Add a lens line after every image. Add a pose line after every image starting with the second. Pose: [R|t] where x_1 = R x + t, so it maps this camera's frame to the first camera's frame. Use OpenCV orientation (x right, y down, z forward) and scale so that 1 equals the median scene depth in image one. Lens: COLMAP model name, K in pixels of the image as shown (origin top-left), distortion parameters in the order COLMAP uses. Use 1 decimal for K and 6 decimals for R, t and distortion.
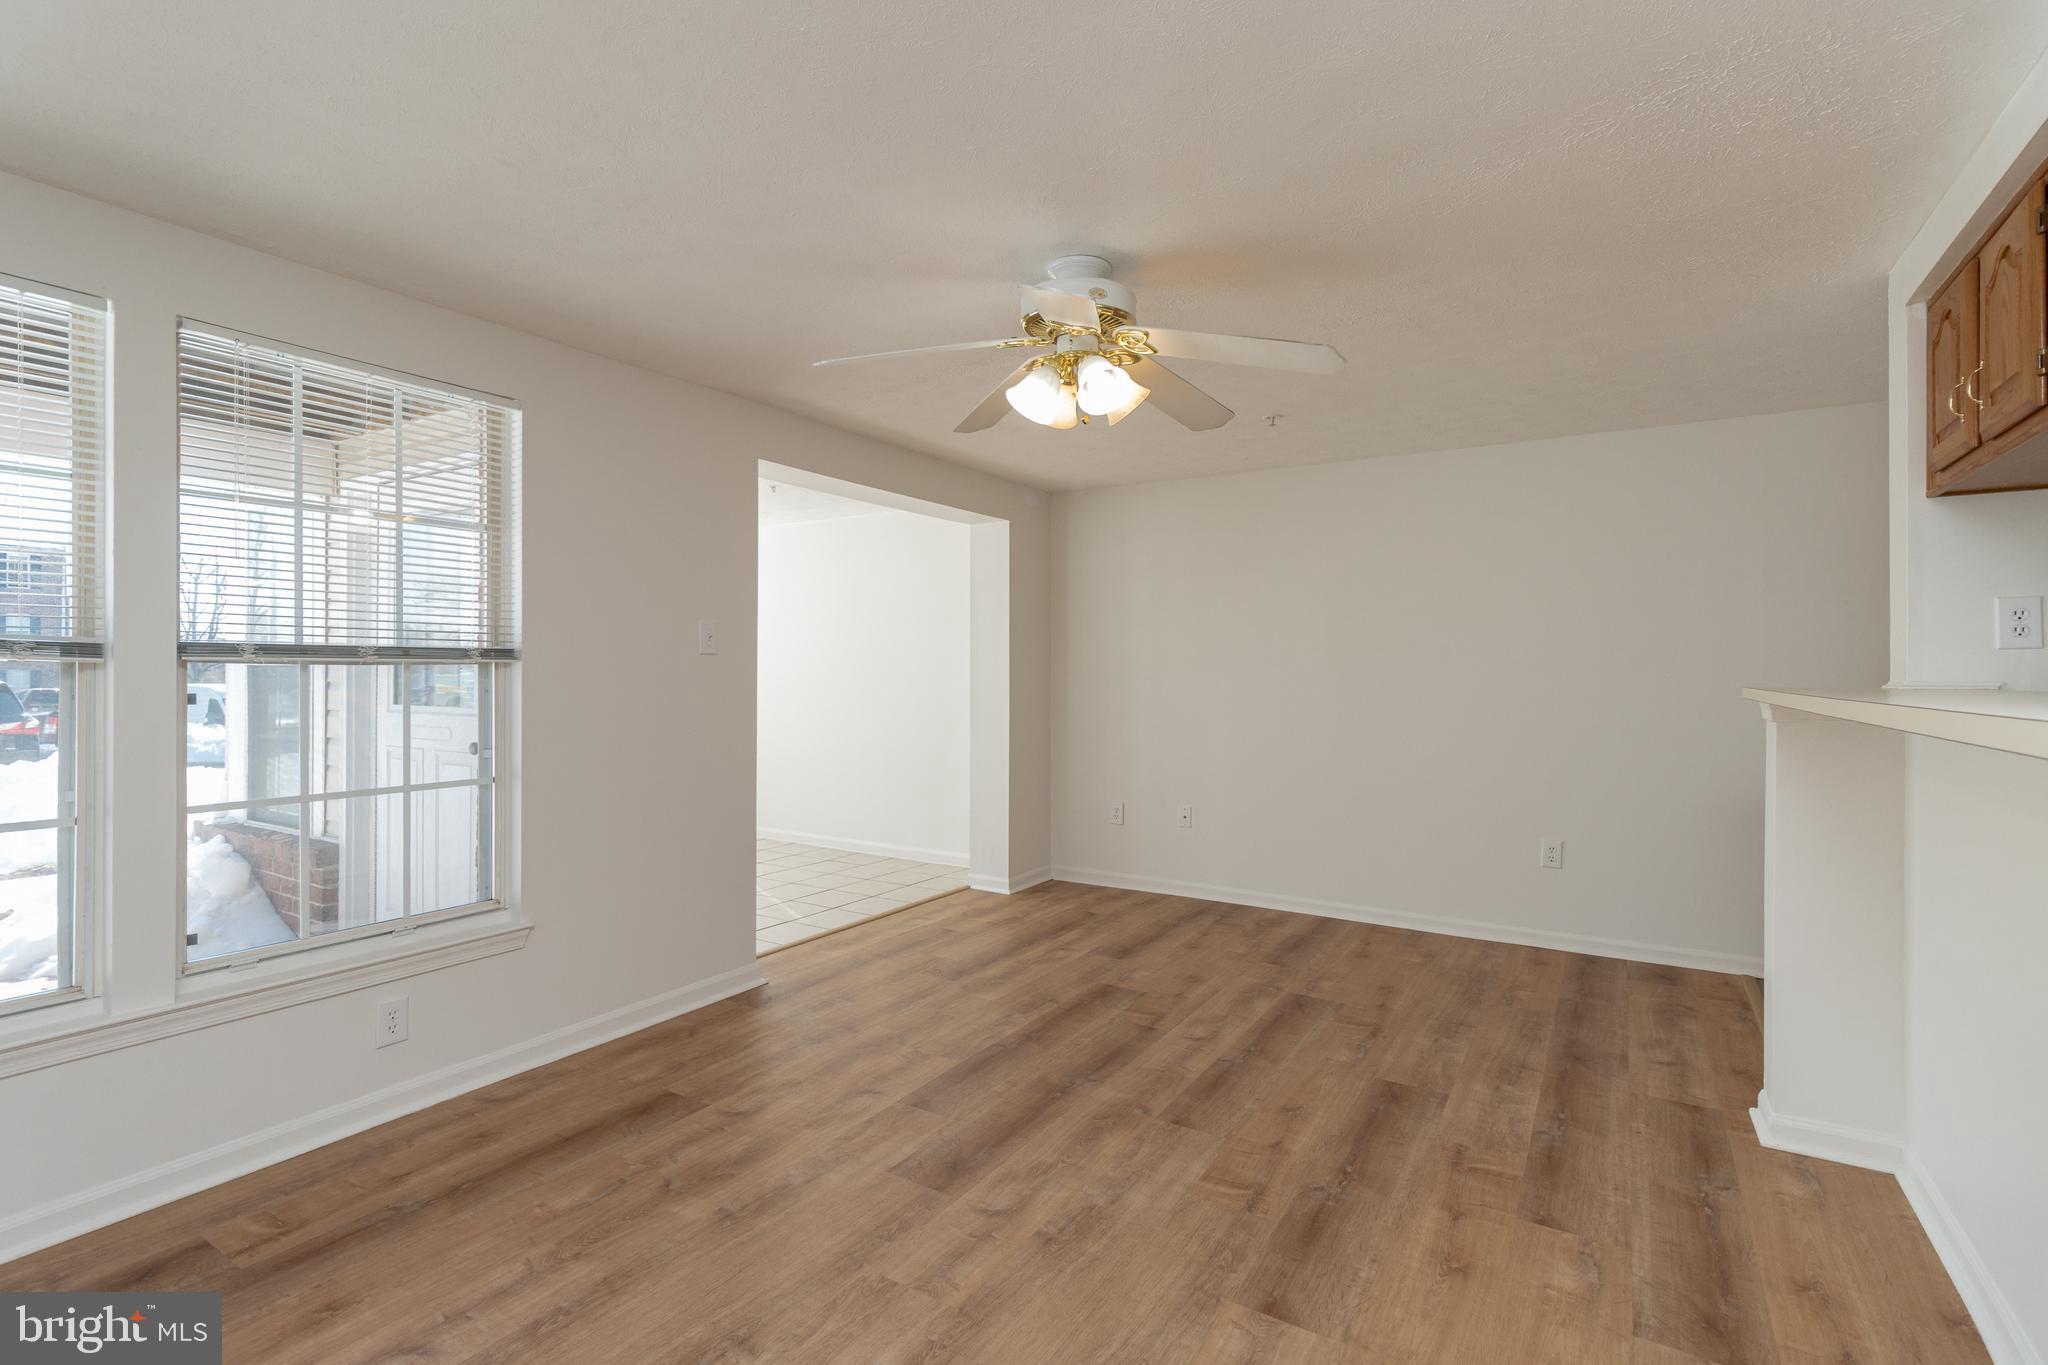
lens RADIAL K [[946.0, 0, 1030.9], [0, 946.0, 673.3], [0, 0, 1]] dist [0.001828, -0.000549]
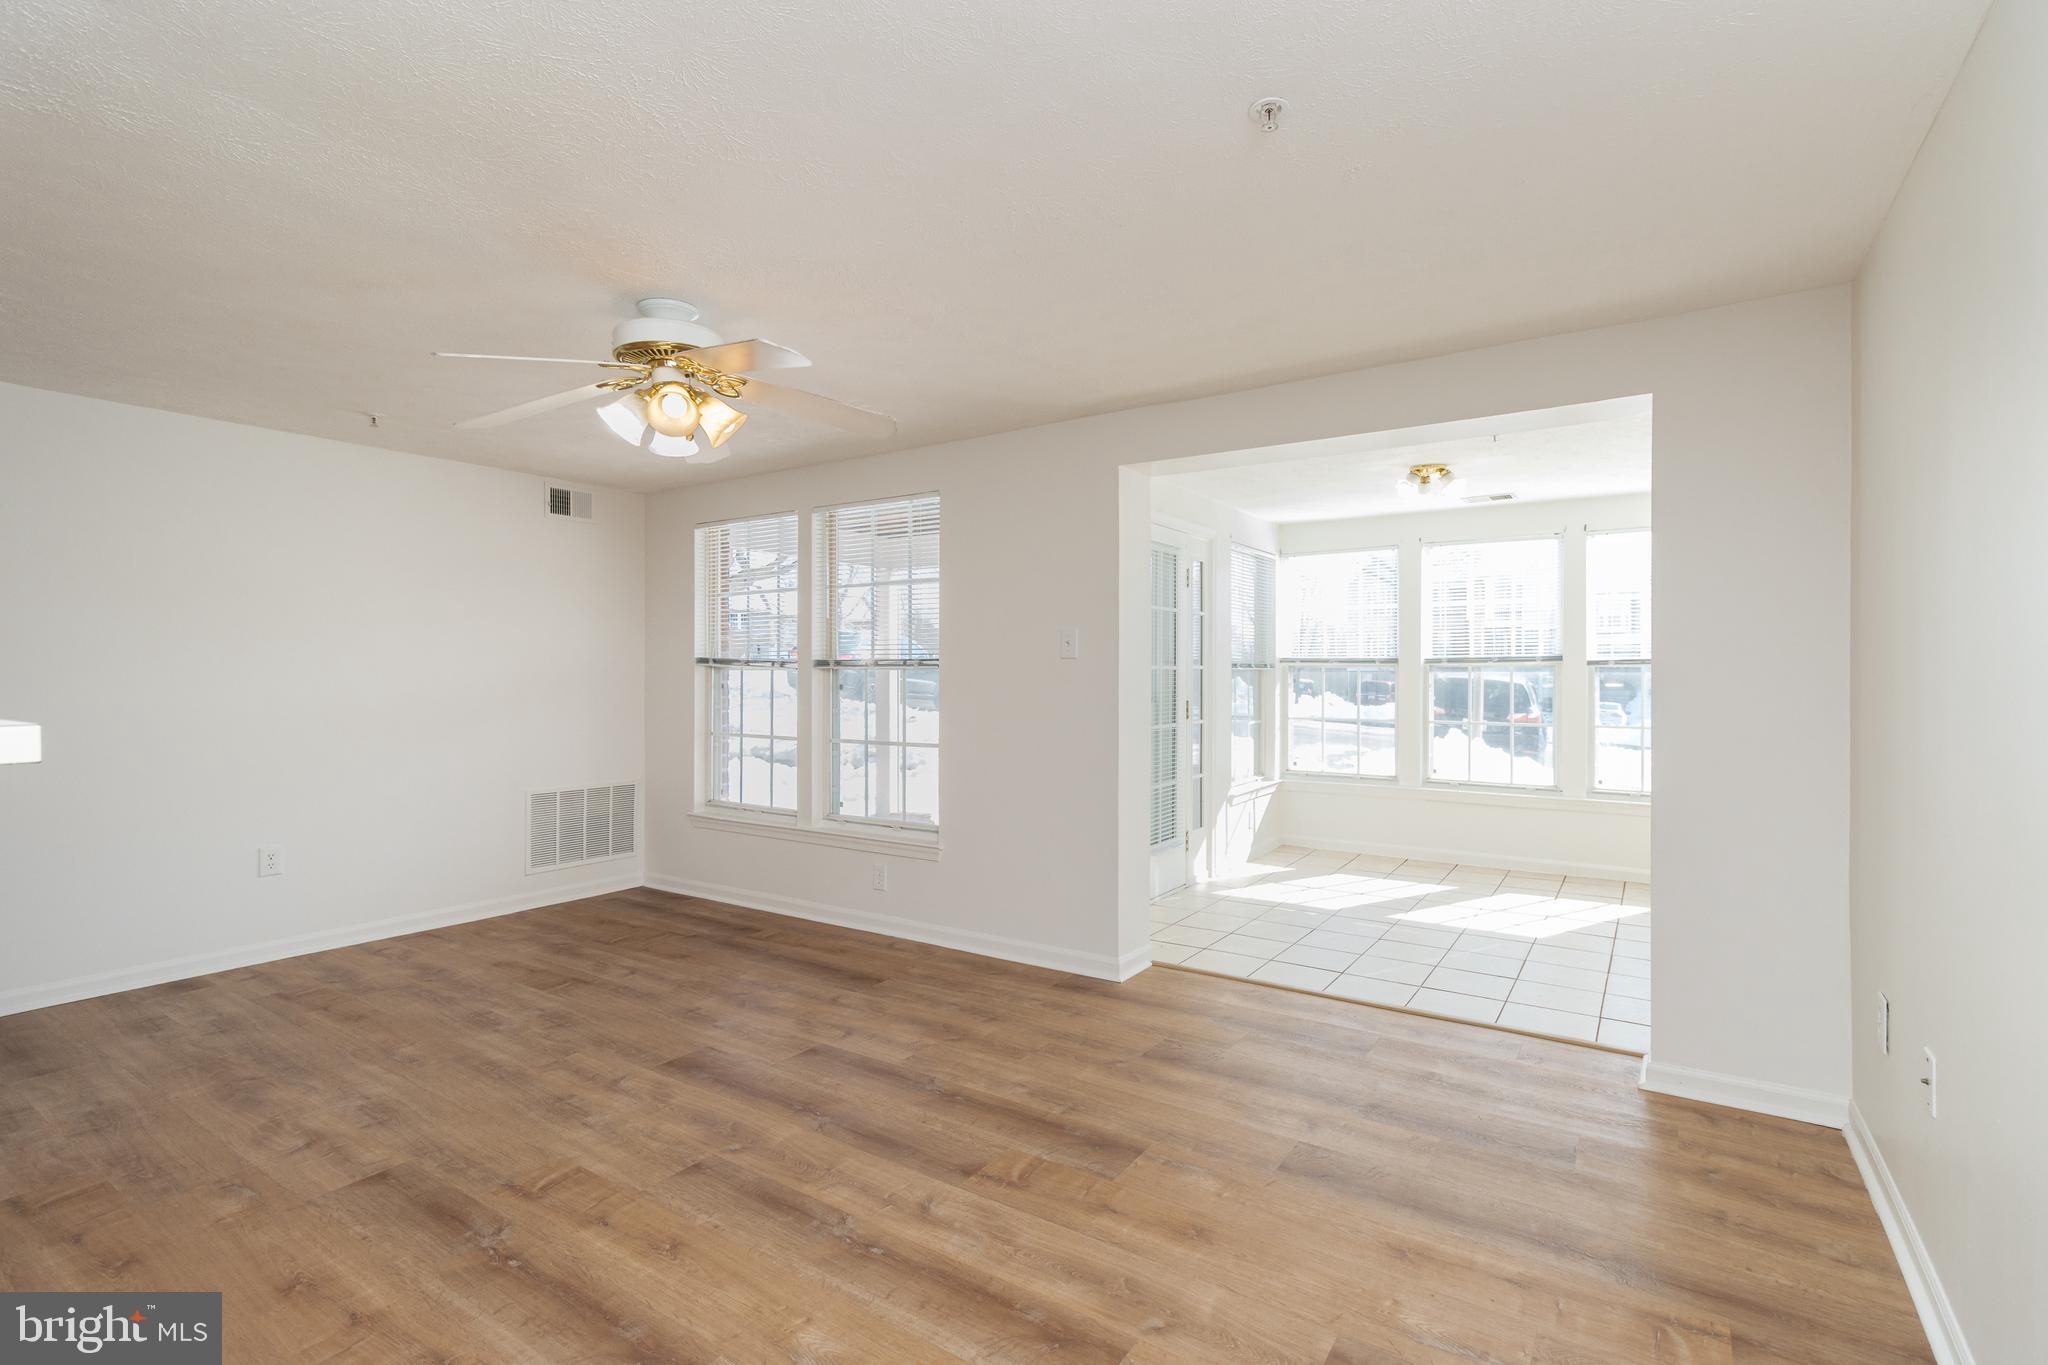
lens RADIAL K [[945.1, 0, 1033.2], [0, 945.1, 680.1], [0, 0, 1]] dist [0.001744, 0.000660]
pose [[-0.025384, 0.004831, -0.999666, 0.962386], [-0.003528, 0.999982, 0.004922, 0.000149], [0.999672, 0.003651, -0.025367, 1.226319]]
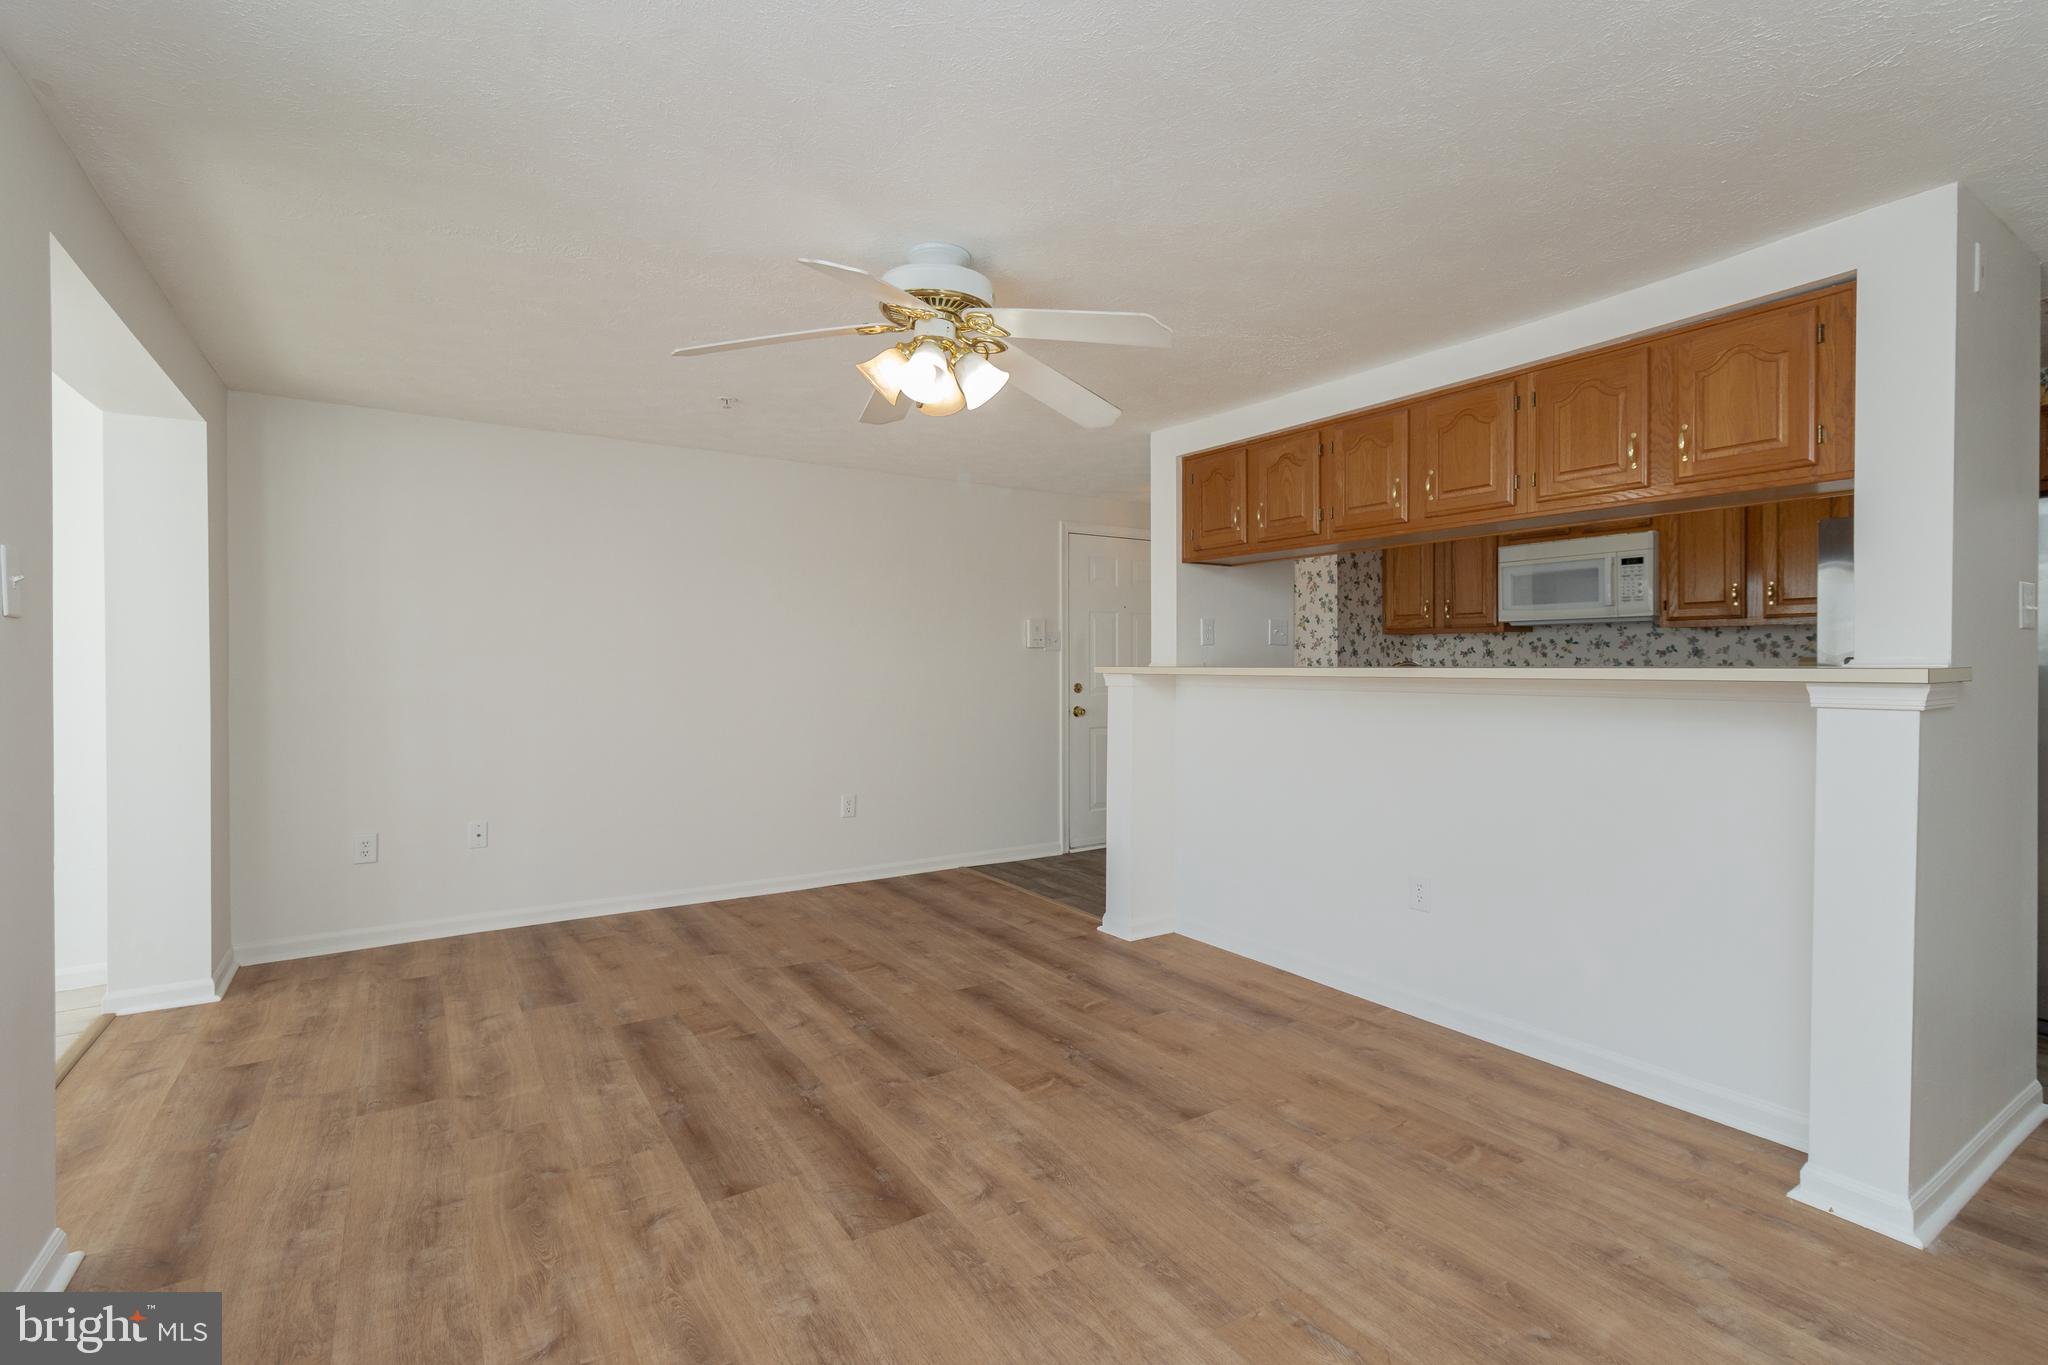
lens RADIAL K [[945.1, 0, 1033.2], [0, 945.1, 680.1], [0, 0, 1]] dist [0.001744, 0.000660]
pose [[0.410287, -0.019775, 0.911742, -0.700280], [0.003197, 0.999790, 0.020247, 0.004690], [-0.911951, -0.005392, 0.410264, 0.414967]]
